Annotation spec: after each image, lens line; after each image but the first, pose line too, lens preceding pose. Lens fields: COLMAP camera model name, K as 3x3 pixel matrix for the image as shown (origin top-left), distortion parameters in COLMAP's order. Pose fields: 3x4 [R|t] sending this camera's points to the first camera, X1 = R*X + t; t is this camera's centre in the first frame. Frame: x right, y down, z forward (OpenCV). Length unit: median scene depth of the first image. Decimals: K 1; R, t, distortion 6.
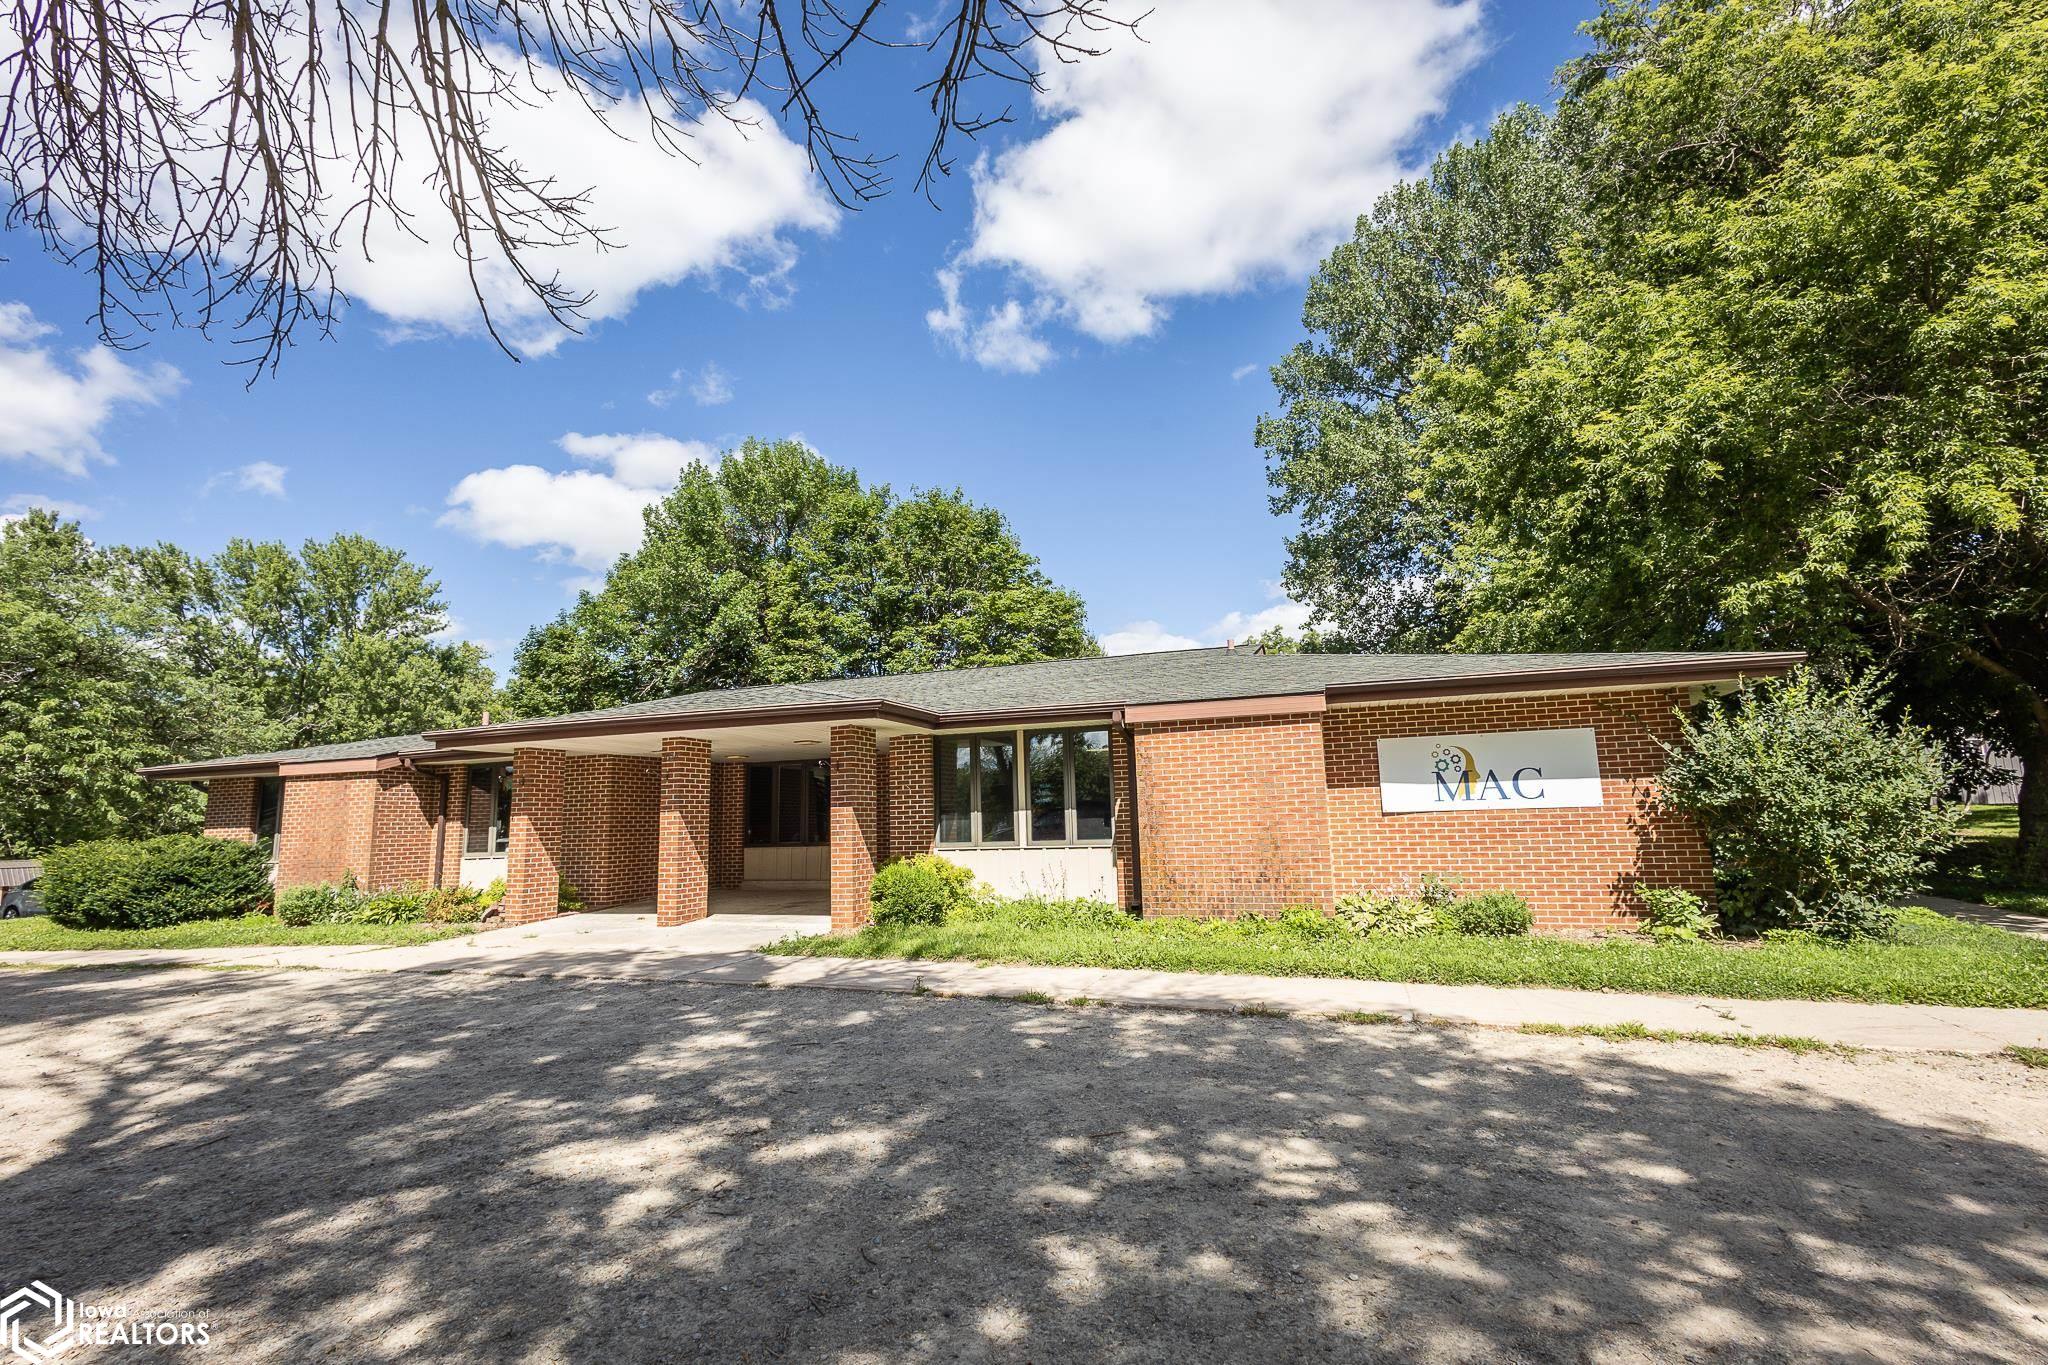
lens RADIAL K [[974.4, 0, 1031.0], [0, 974.4, 685.4], [0, 0, 1]] dist [0.004821, 0.000087]
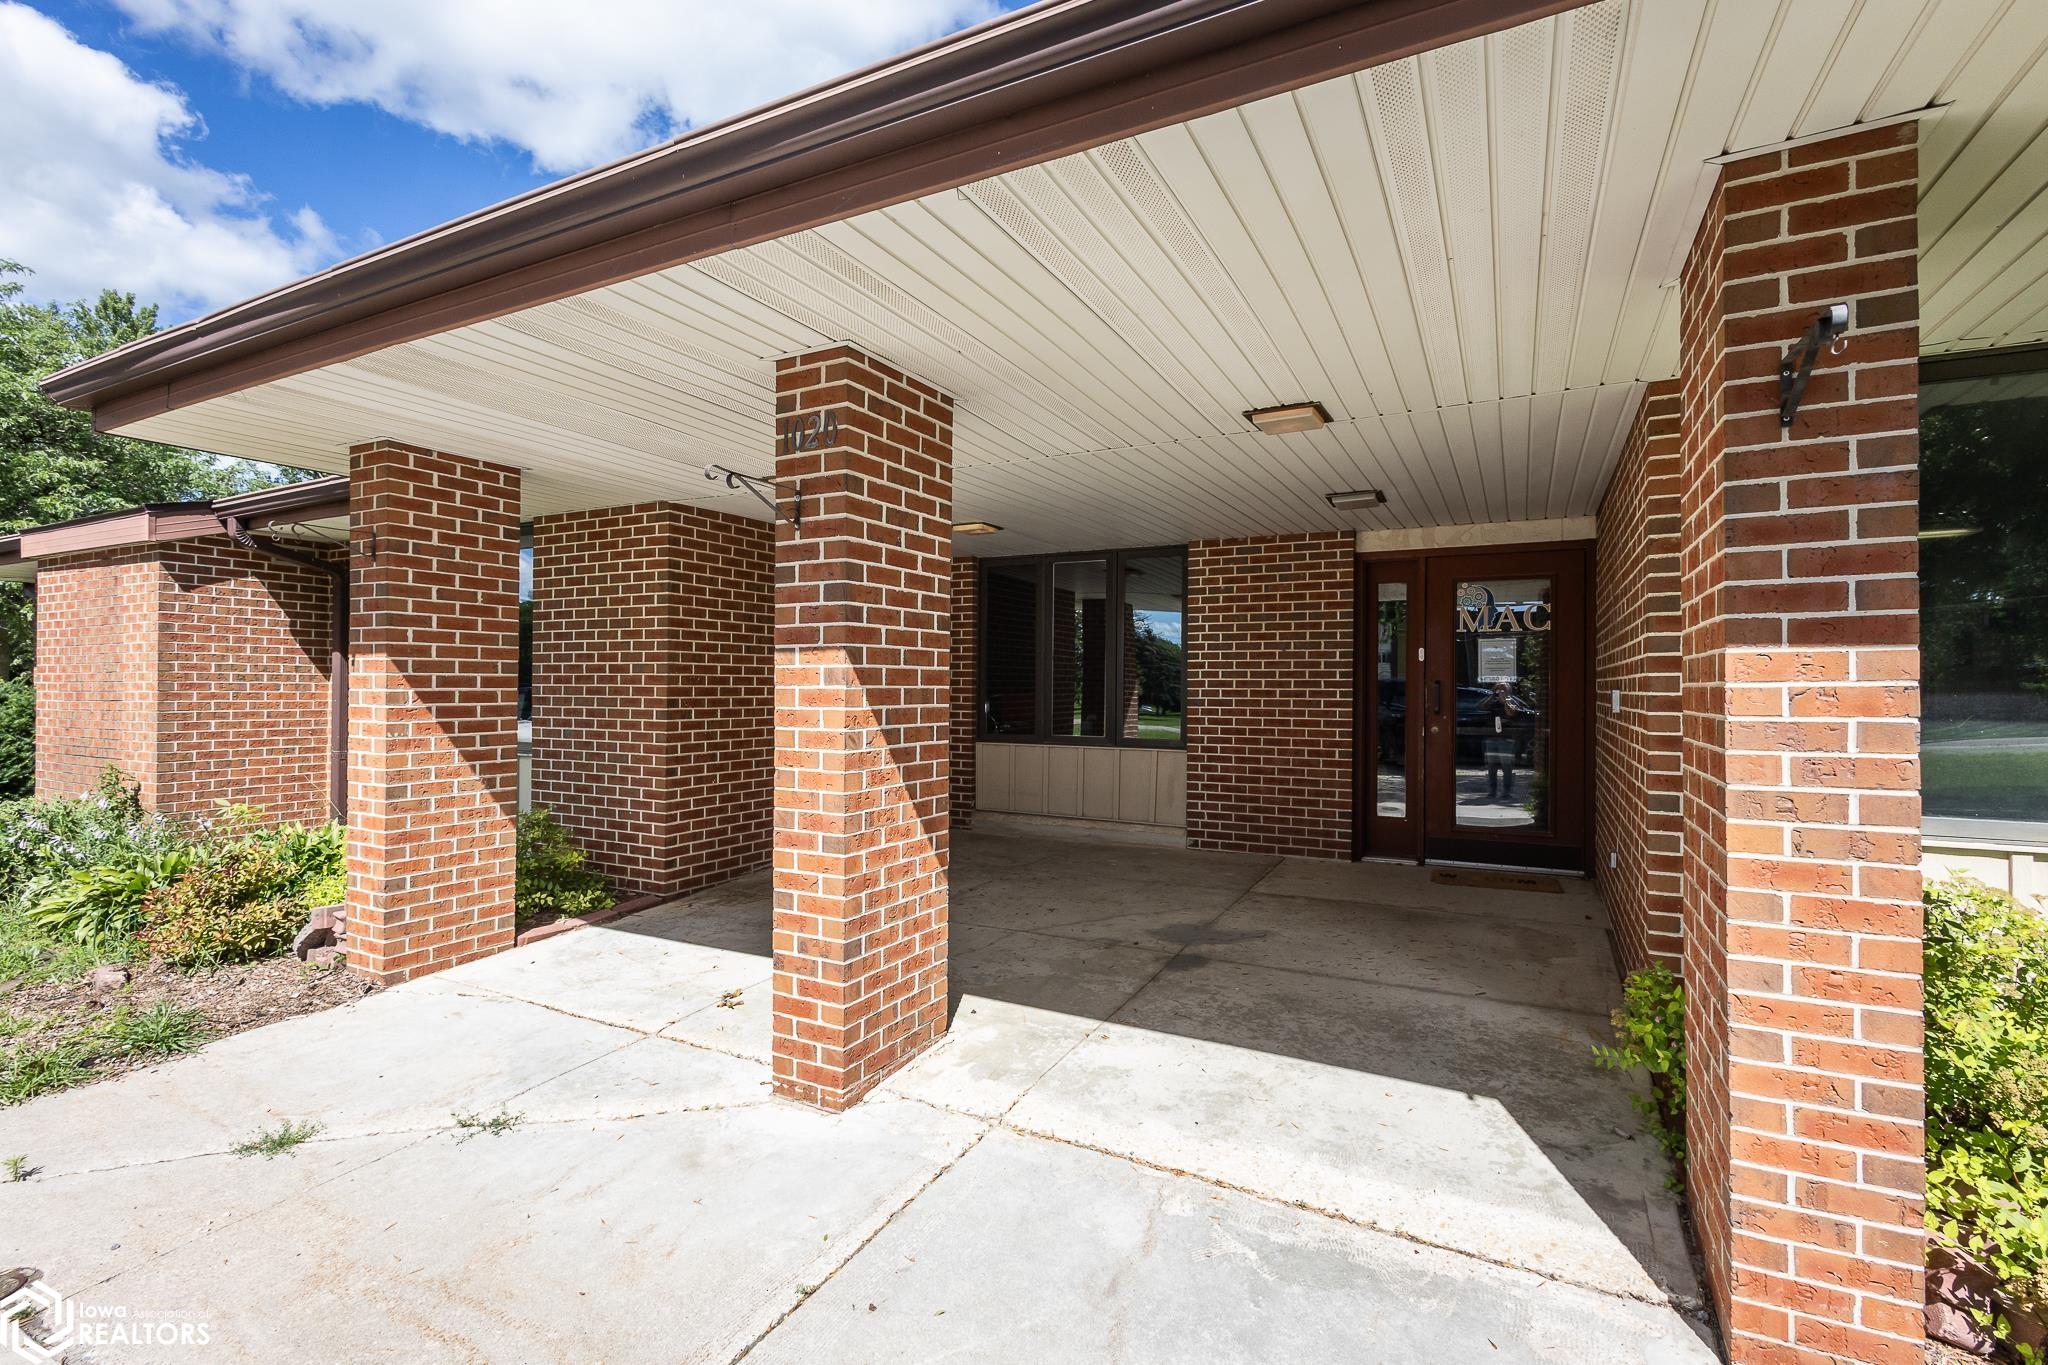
lens RADIAL K [[974.4, 0, 1031.0], [0, 974.4, 685.4], [0, 0, 1]] dist [0.004821, 0.000087]
pose [[0.989010, 0.032602, -0.144210, -0.148482], [-0.012005, 0.989873, 0.141447, 0.054619], [0.147361, -0.138161, 0.979386, 0.407150]]
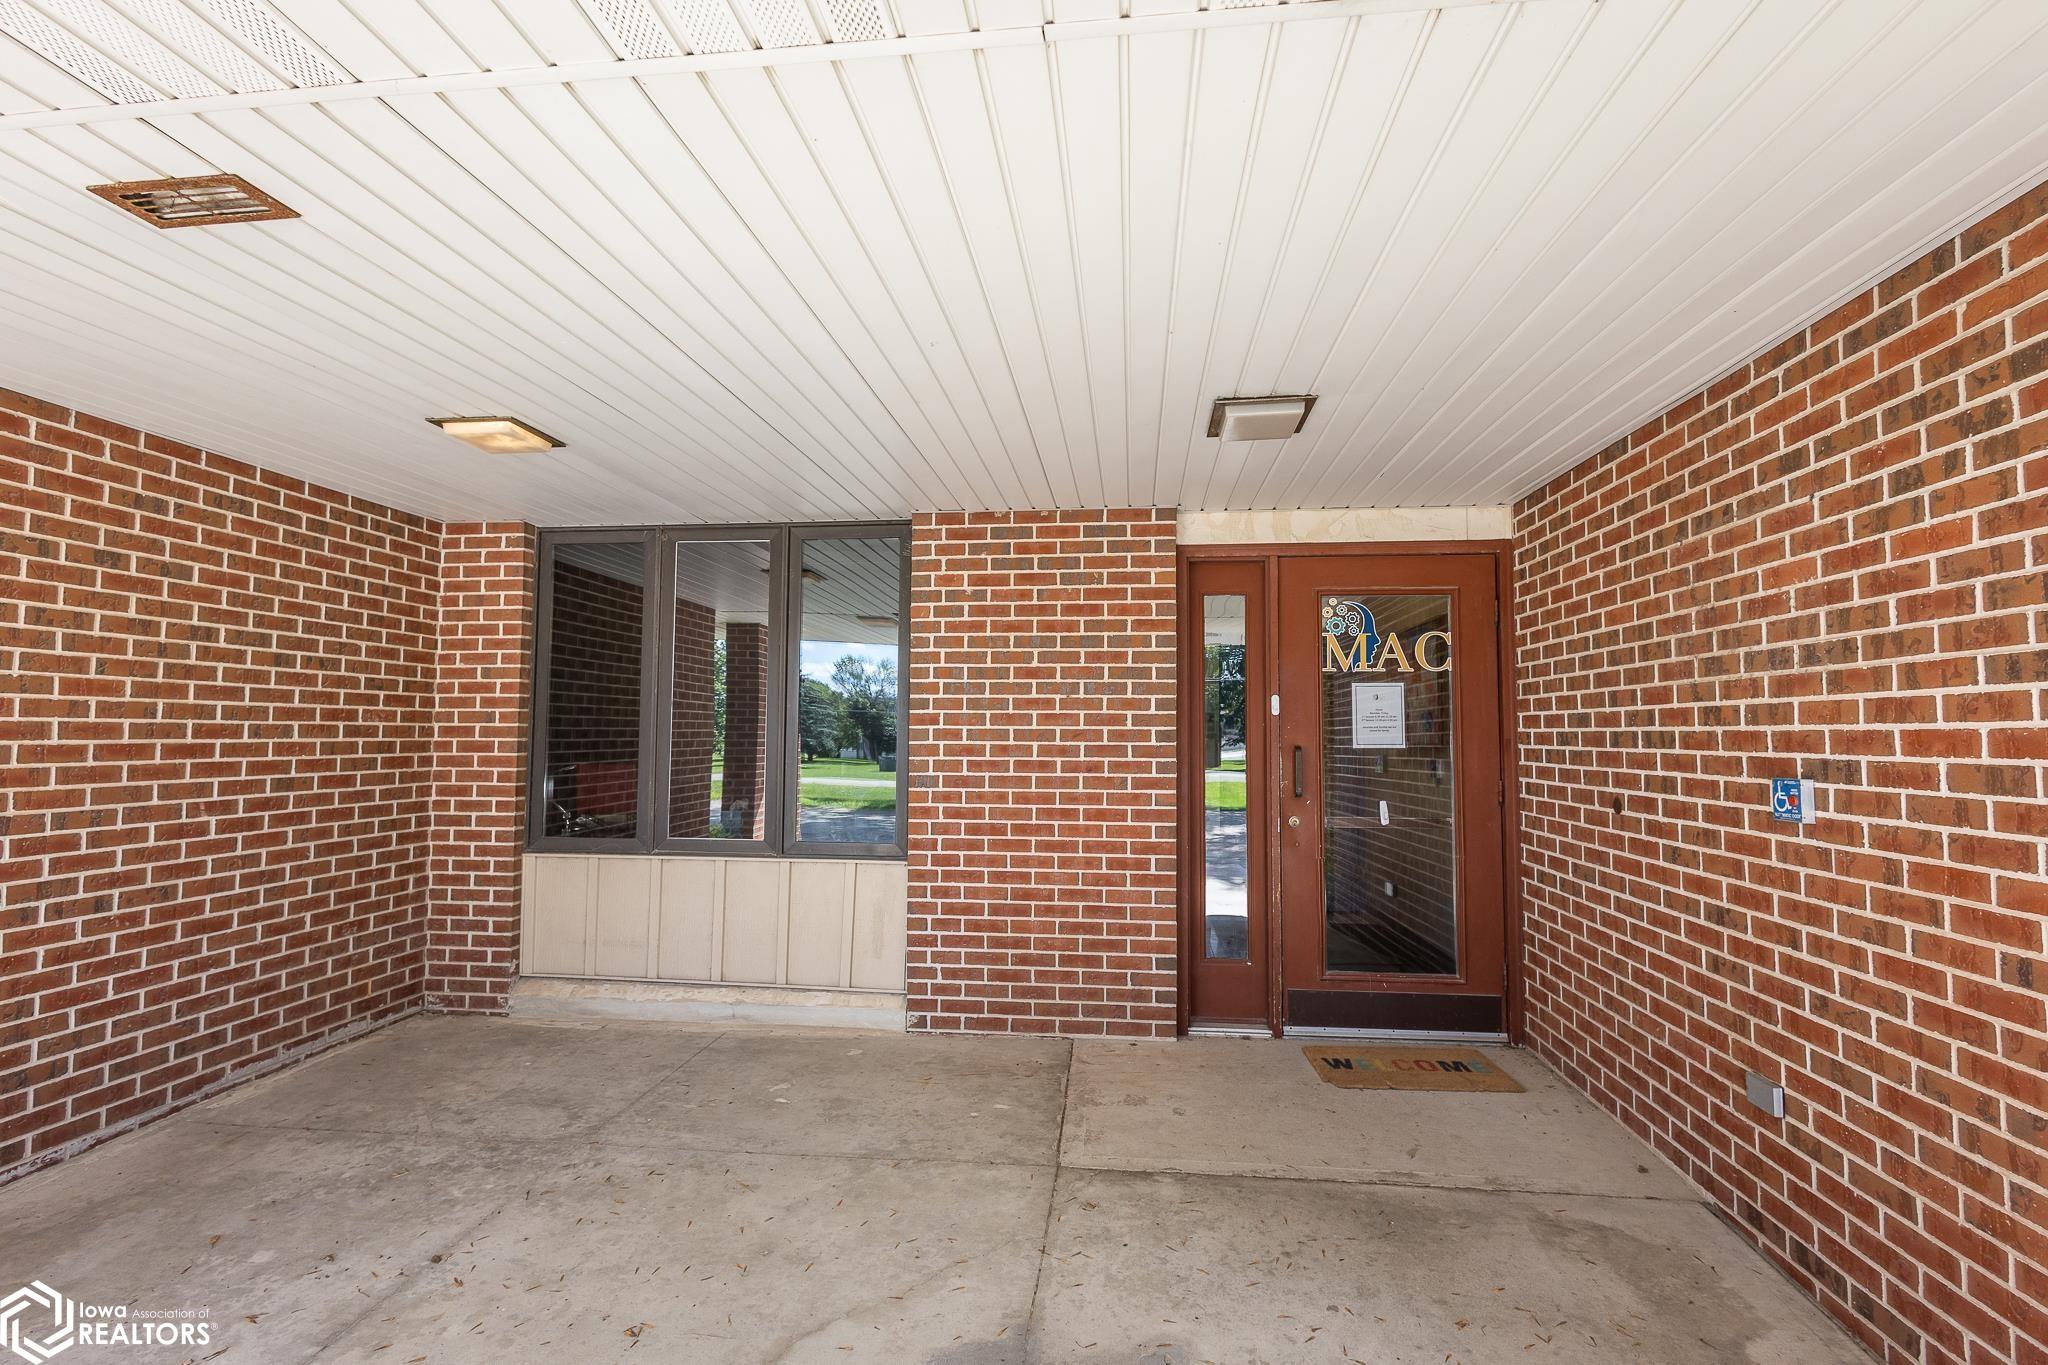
lens RADIAL K [[974.4, 0, 1031.0], [0, 974.4, 685.4], [0, 0, 1]] dist [0.004821, 0.000087]
pose [[0.977033, 0.043519, 0.208596, -0.154132], [-0.061226, 0.994977, 0.079193, 0.061415], [-0.204102, -0.090146, 0.974790, 0.466734]]
